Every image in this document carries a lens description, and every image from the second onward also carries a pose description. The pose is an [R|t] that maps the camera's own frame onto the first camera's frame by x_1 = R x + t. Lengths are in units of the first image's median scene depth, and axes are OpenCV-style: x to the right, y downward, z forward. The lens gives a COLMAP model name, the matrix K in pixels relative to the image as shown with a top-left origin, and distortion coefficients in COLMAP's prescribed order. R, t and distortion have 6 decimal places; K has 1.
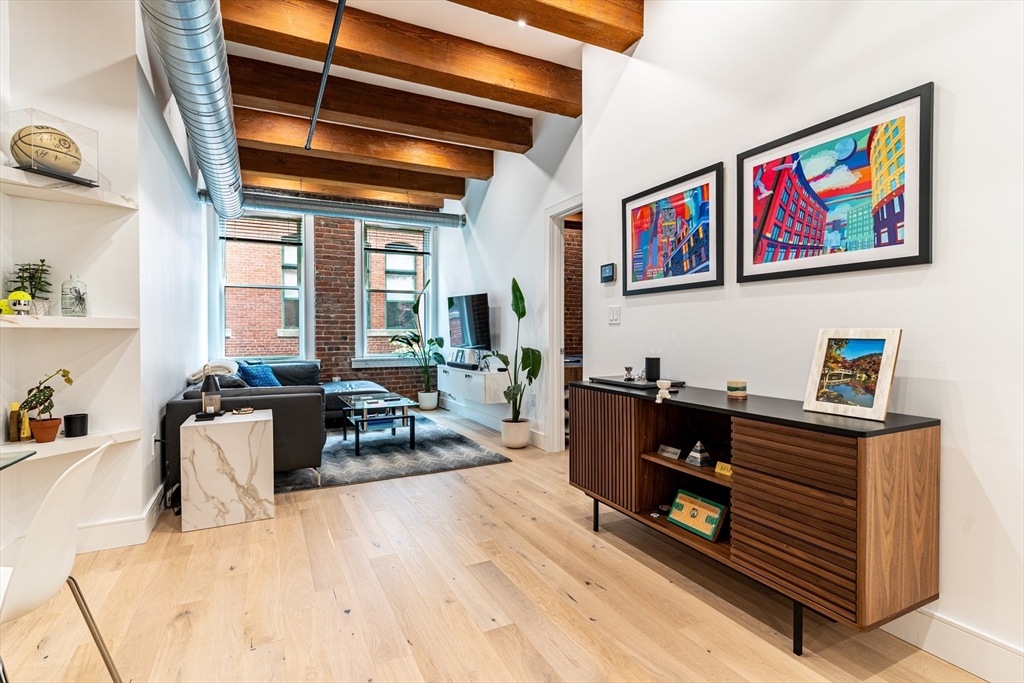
lens RADIAL K [[494.1, 0, 512.0], [0, 494.1, 339.2], [0, 0, 1]] dist [0.004178, -0.000892]
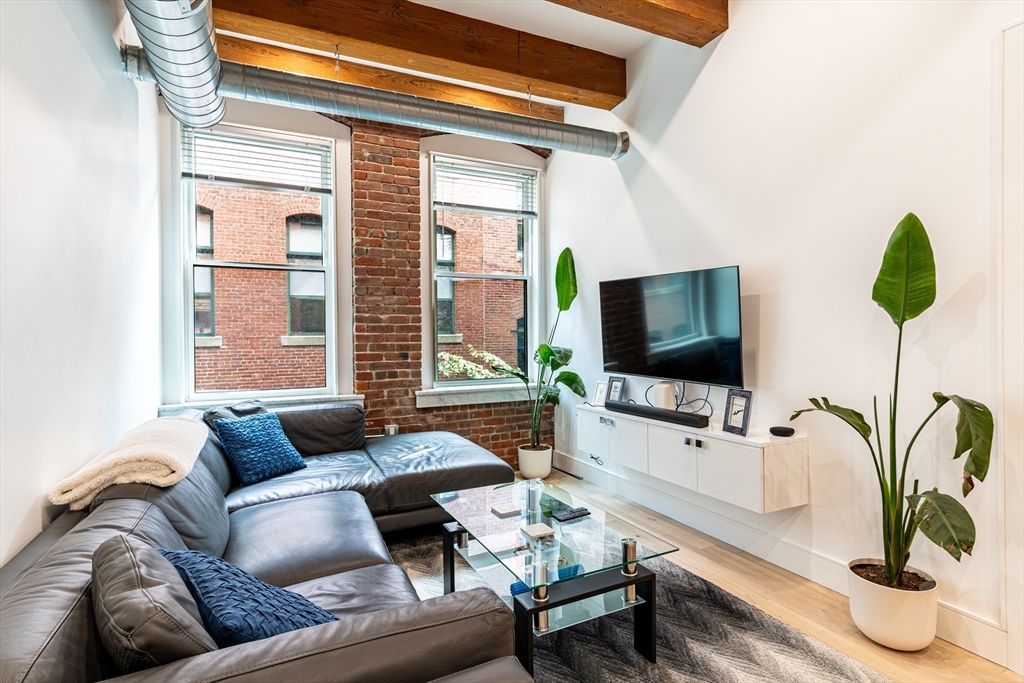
lens RADIAL K [[514.4, 0, 515.1], [0, 514.4, 338.7], [0, 0, 1]] dist [0.003033, 0.000596]
pose [[0.999920, -0.007102, -0.010513, -0.430035], [0.007041, 0.999959, -0.005780, -0.038067], [0.010553, 0.005706, 0.999928, 0.852820]]
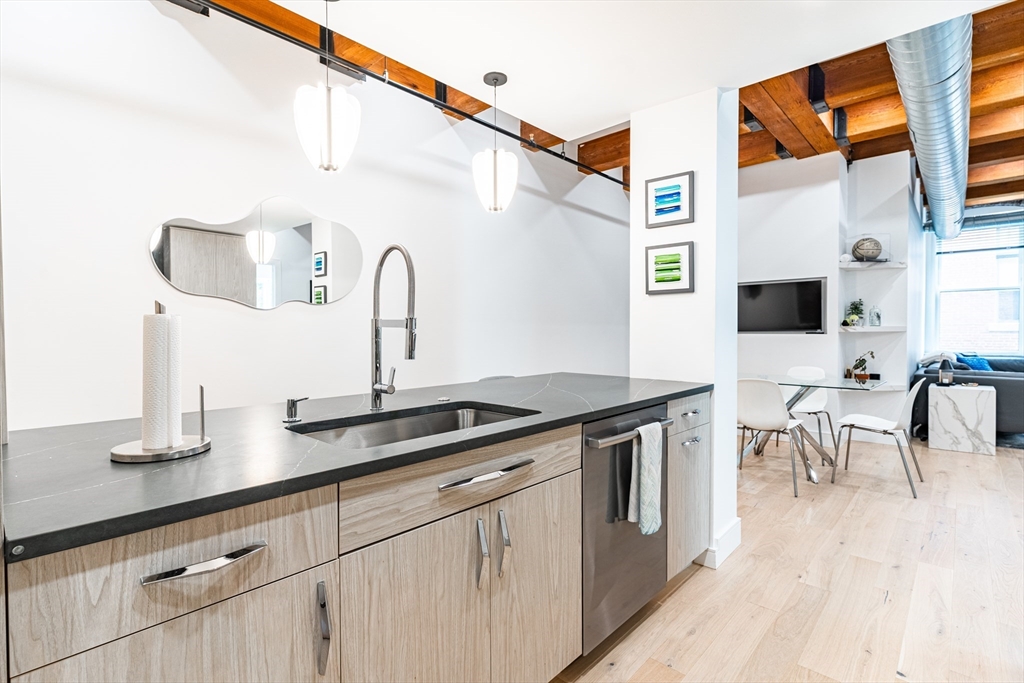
lens RADIAL K [[491.1, 0, 510.4], [0, 491.1, 337.9], [0, 0, 1]] dist [0.002852, -0.000661]
pose [[0.355702, 0.019977, -0.934386, 0.360210], [-0.005755, 0.999799, 0.019184, -0.019449], [0.934582, -0.001447, 0.355745, -0.848201]]
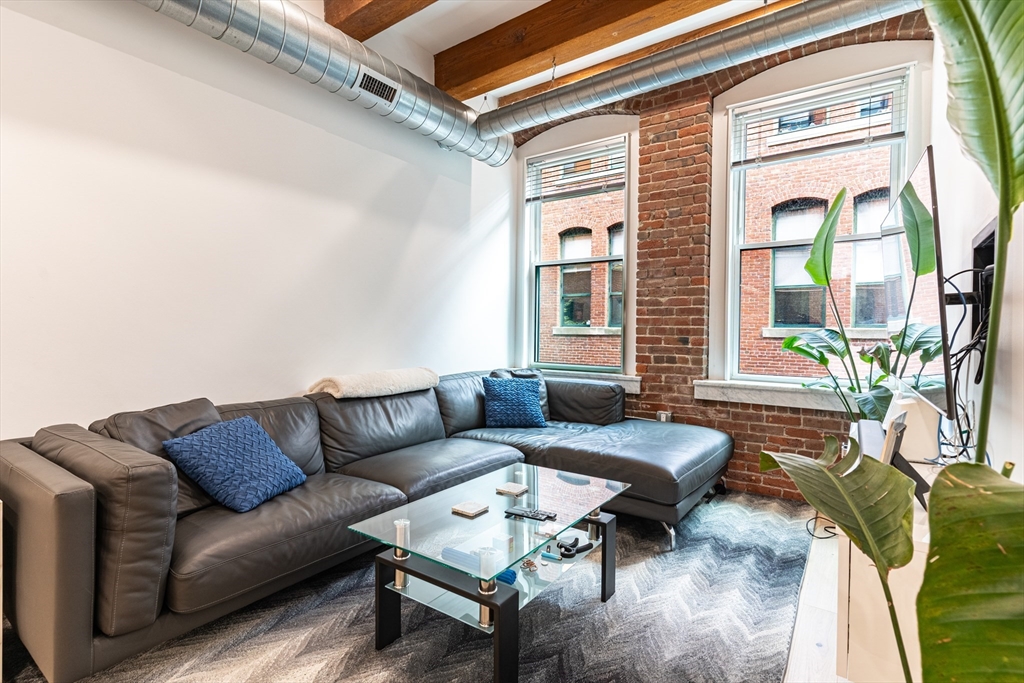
lens RADIAL K [[491.1, 0, 510.4], [0, 491.1, 337.9], [0, 0, 1]] dist [0.002852, -0.000661]
pose [[0.463924, 0.019797, -0.885654, 0.096209], [-0.022560, 0.999690, 0.010529, -0.014096], [0.885588, 0.015096, 0.464226, 1.241835]]
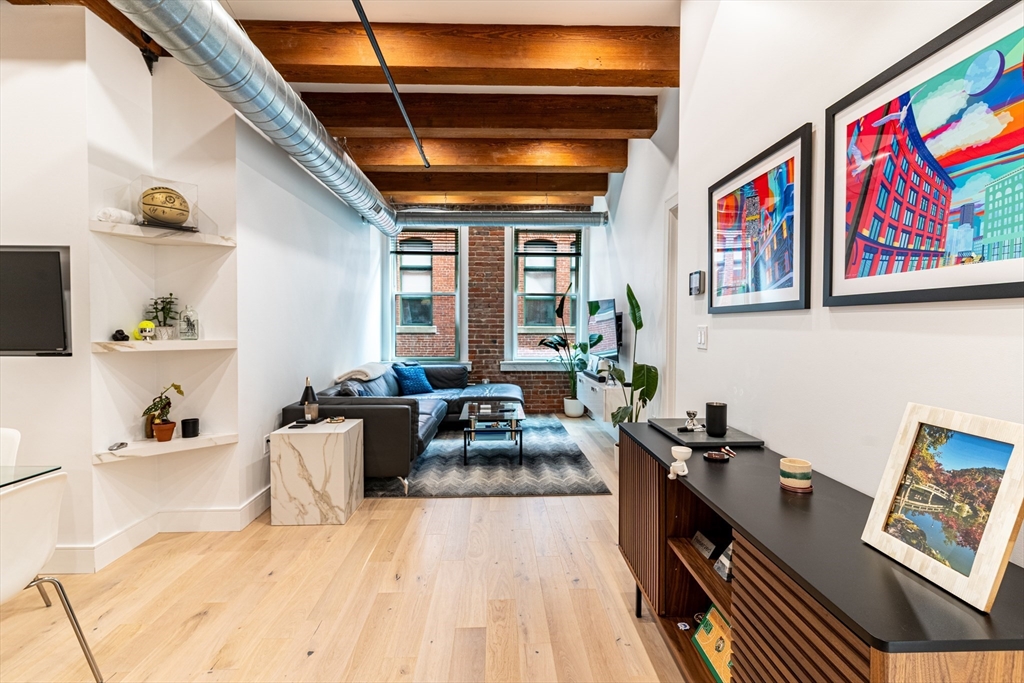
lens RADIAL K [[491.1, 0, 510.4], [0, 491.1, 337.9], [0, 0, 1]] dist [0.002852, -0.000661]
pose [[0.907901, 0.016328, -0.418866, 0.258418], [-0.010194, 0.999806, 0.016879, -0.058099], [0.419060, -0.011055, 0.907891, 0.173345]]
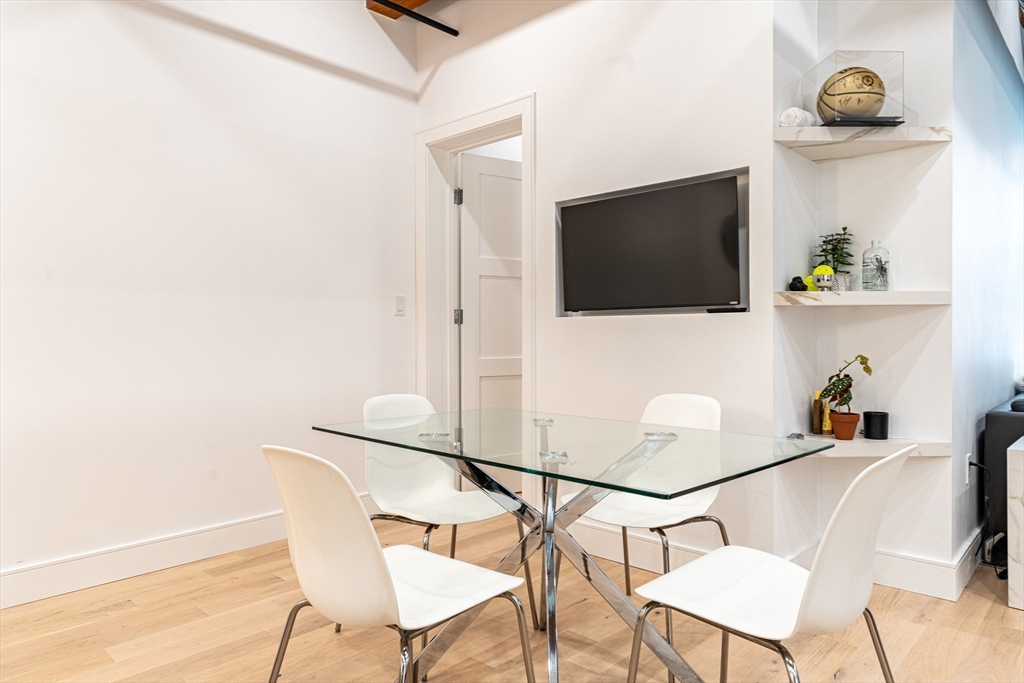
lens RADIAL K [[668.3, 0, 512.0], [0, 668.3, 341.5], [0, 0, 1]] dist [-0.000733, 0.002403]
pose [[0.341677, 0.011871, -0.939743, -0.040170], [-0.005389, 0.999929, 0.010672, 0.020591], [0.939802, 0.001418, 0.341716, 0.047189]]
